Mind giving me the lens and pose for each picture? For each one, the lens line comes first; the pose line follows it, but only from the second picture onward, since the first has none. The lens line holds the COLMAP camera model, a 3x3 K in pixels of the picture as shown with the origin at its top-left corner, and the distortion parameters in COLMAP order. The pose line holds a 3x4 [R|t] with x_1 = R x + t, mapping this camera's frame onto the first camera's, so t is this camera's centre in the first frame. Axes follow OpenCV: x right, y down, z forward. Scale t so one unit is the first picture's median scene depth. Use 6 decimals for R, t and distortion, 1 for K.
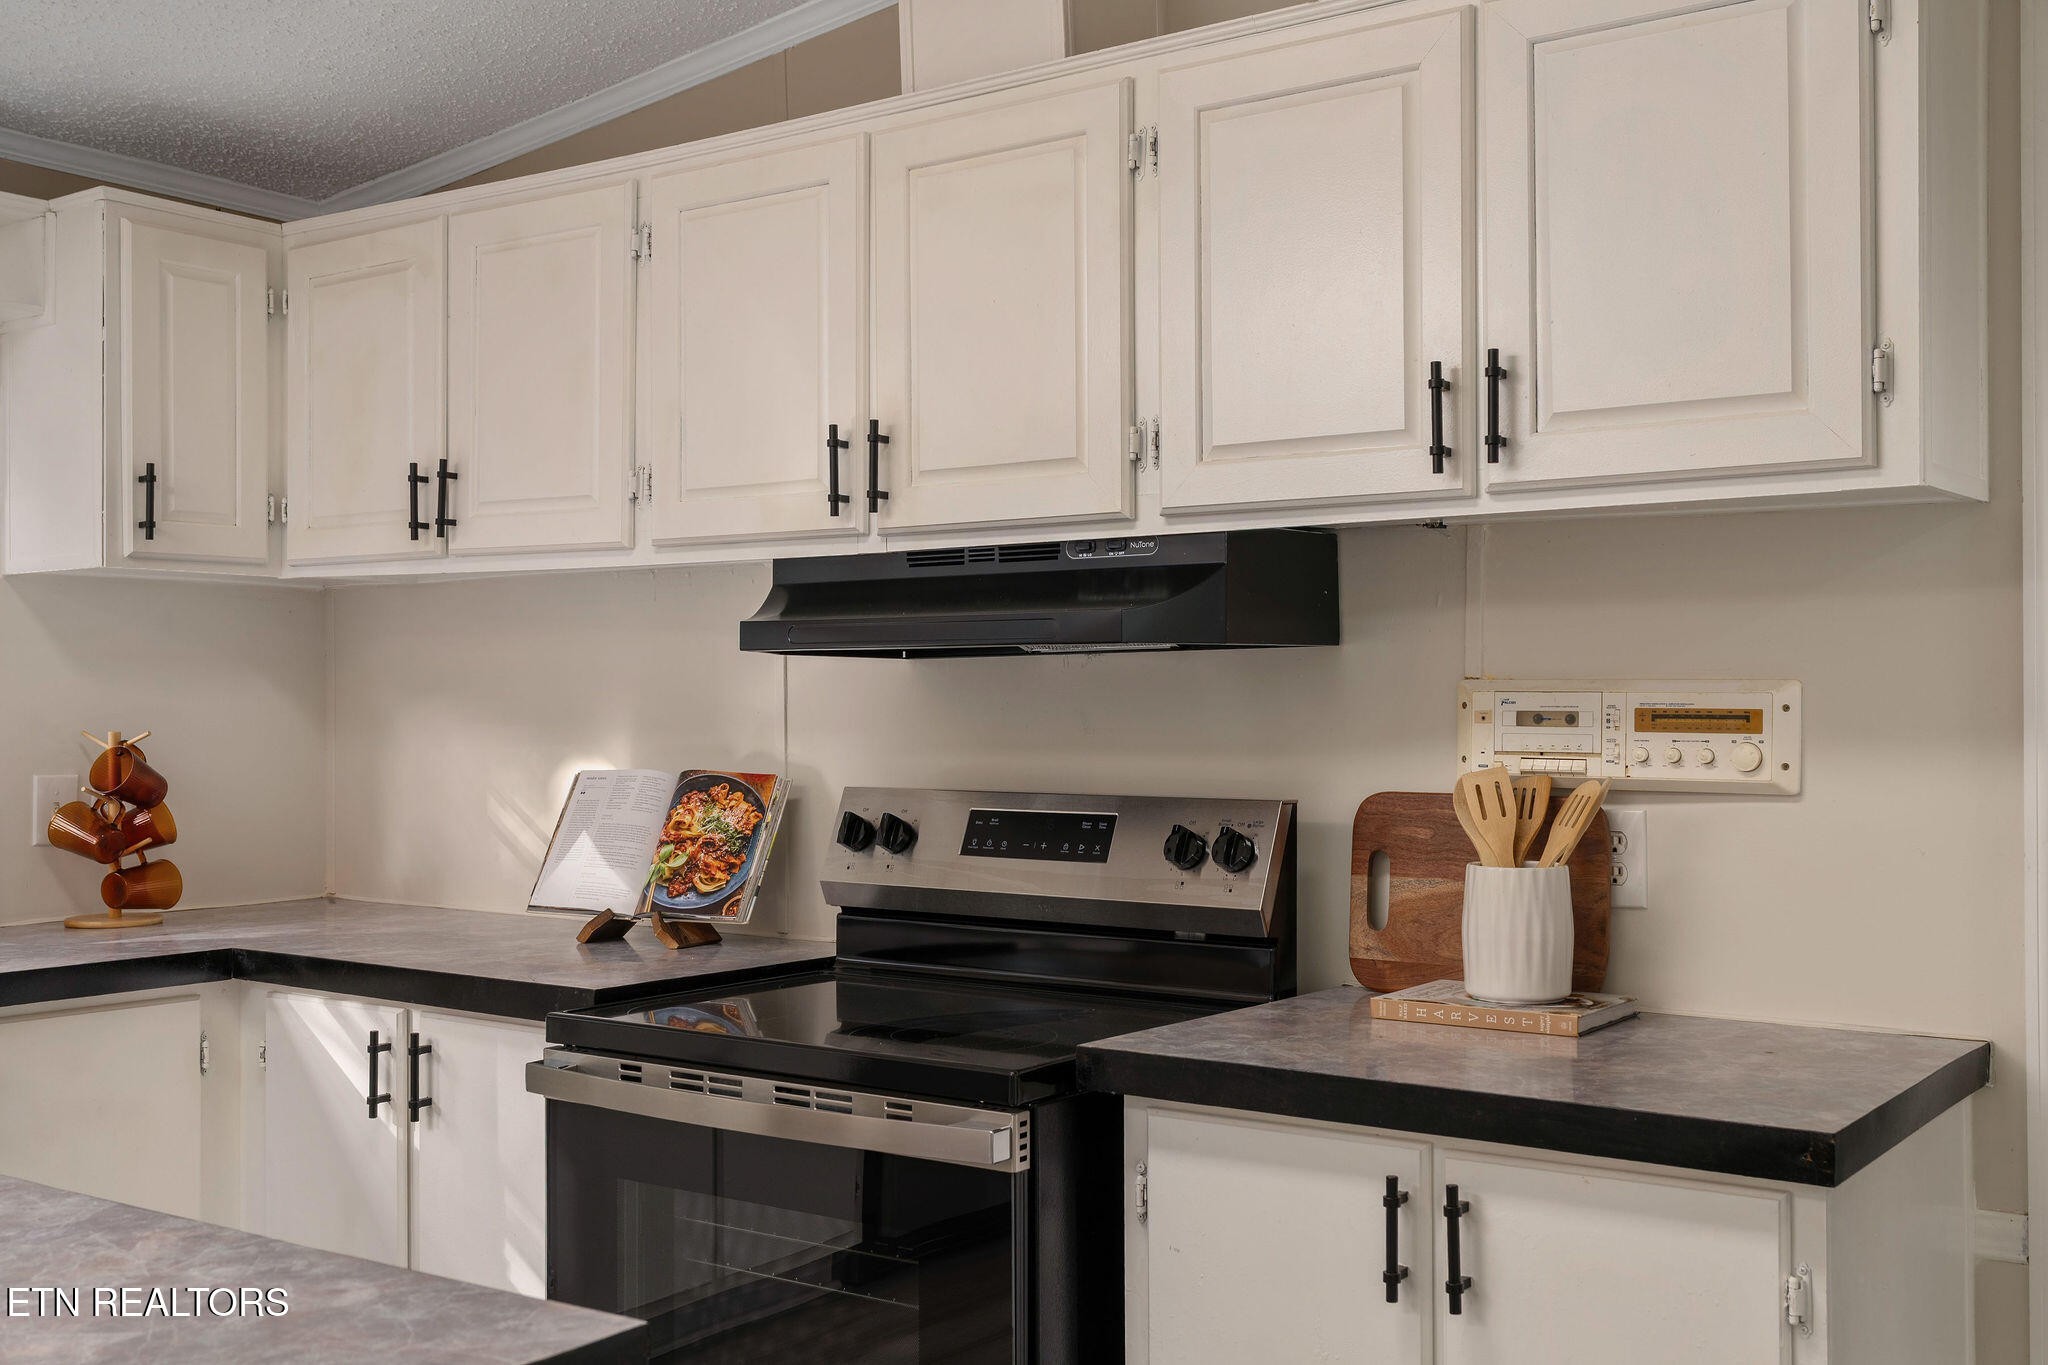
lens RADIAL K [[2091.1, 0, 1031.9], [0, 2091.1, 690.3], [0, 0, 1]] dist [0.008231, 0.006532]
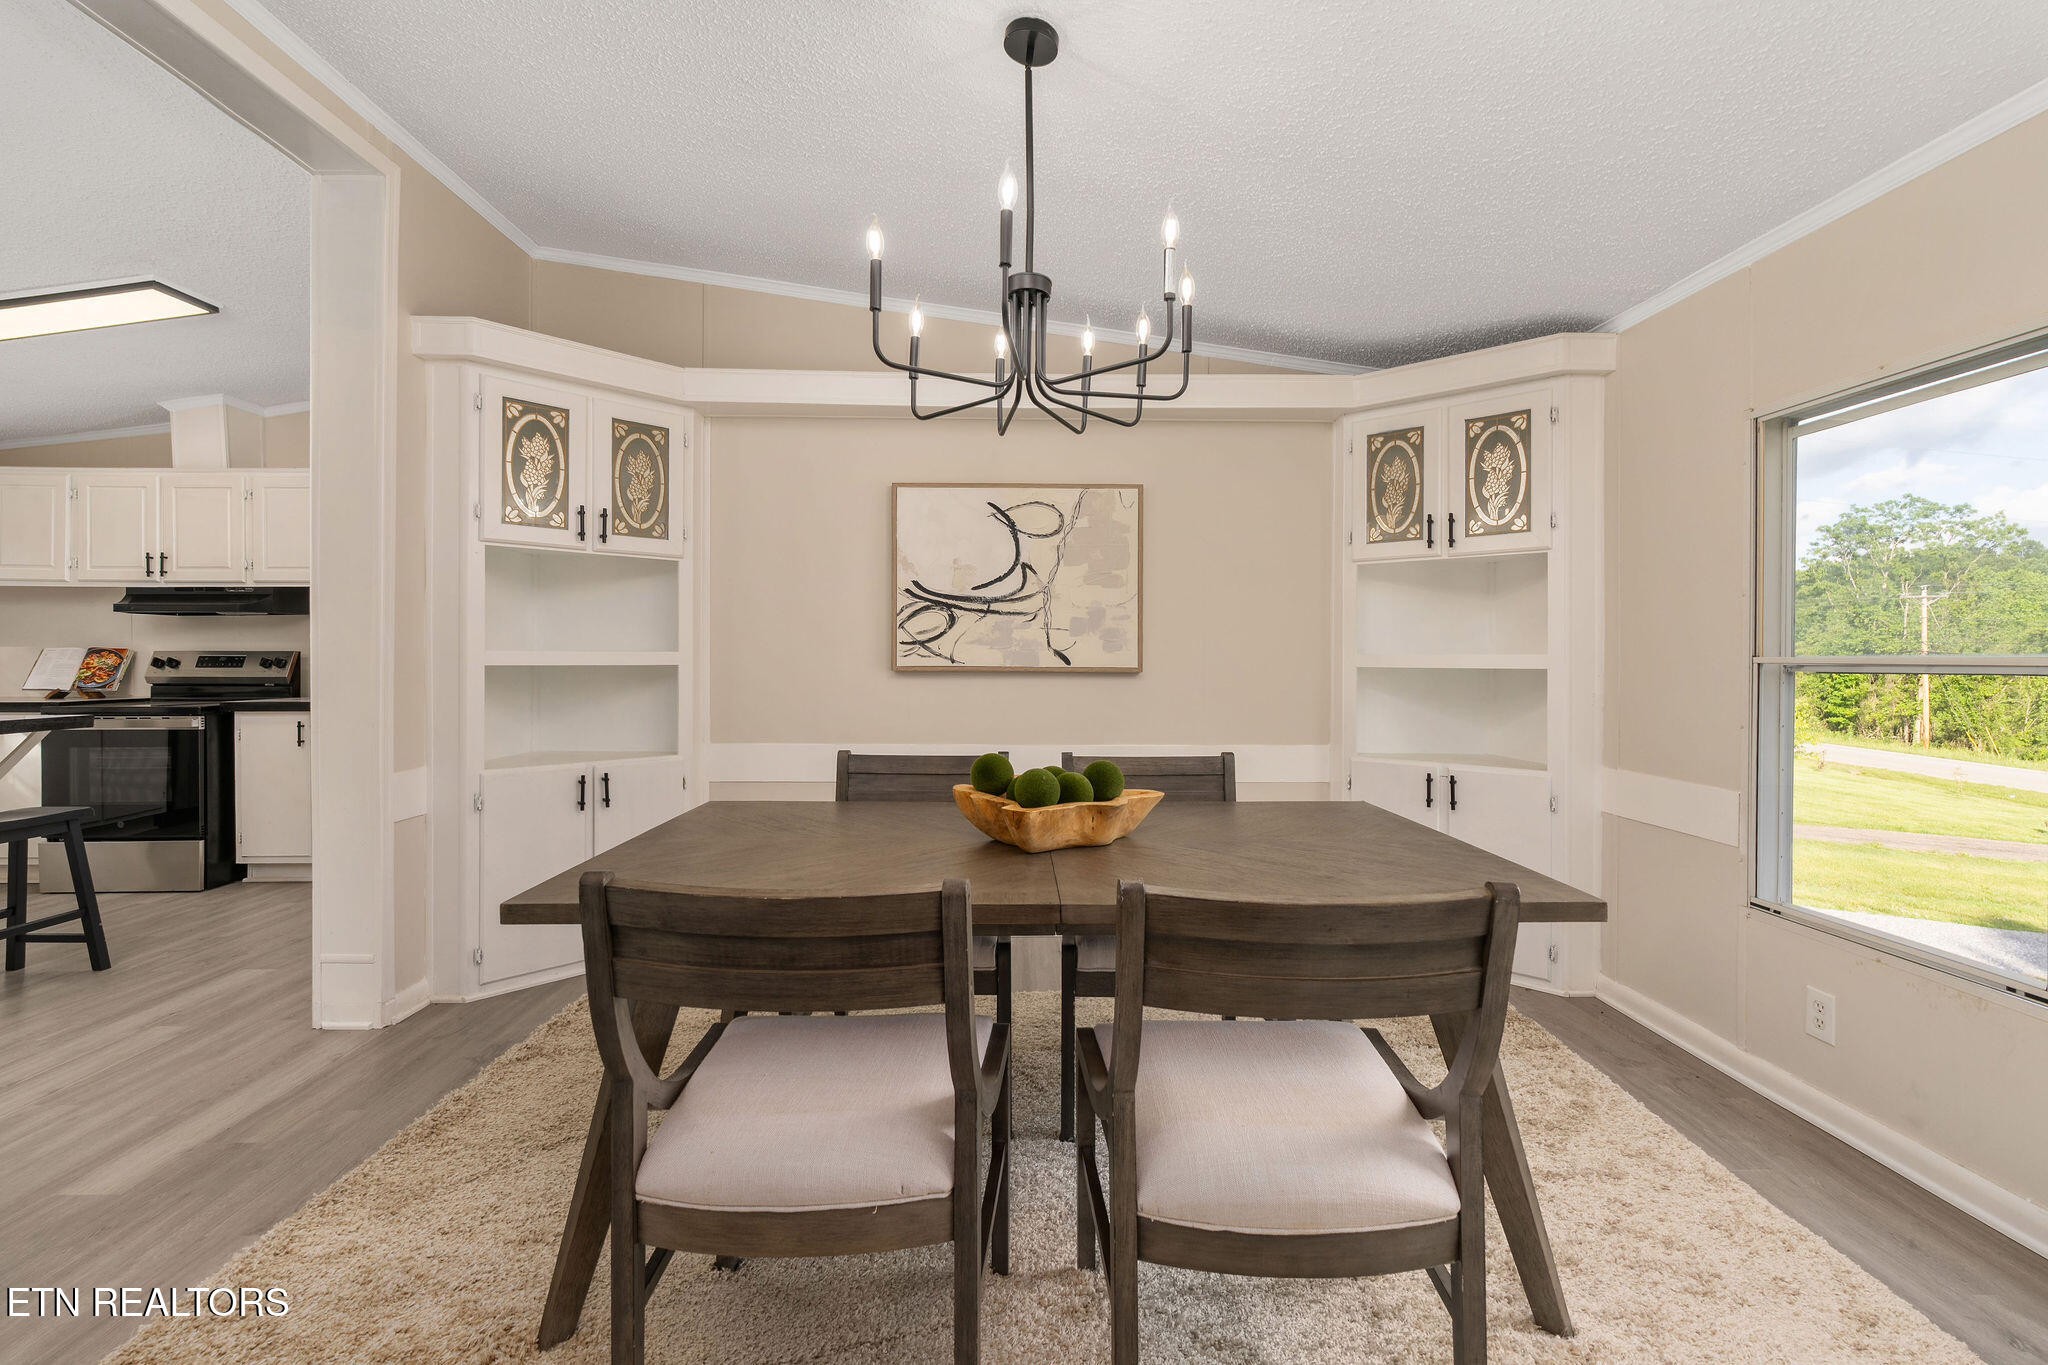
lens RADIAL K [[912.0, 0, 1025.5], [0, 912.0, 656.5], [0, 0, 1]] dist [-0.005038, 0.000222]
pose [[0.793207, 0.000946, 0.608952, 0.162915], [-0.005317, 0.999971, 0.005372, 0.043412], [-0.608929, -0.007499, 0.793189, -1.262046]]
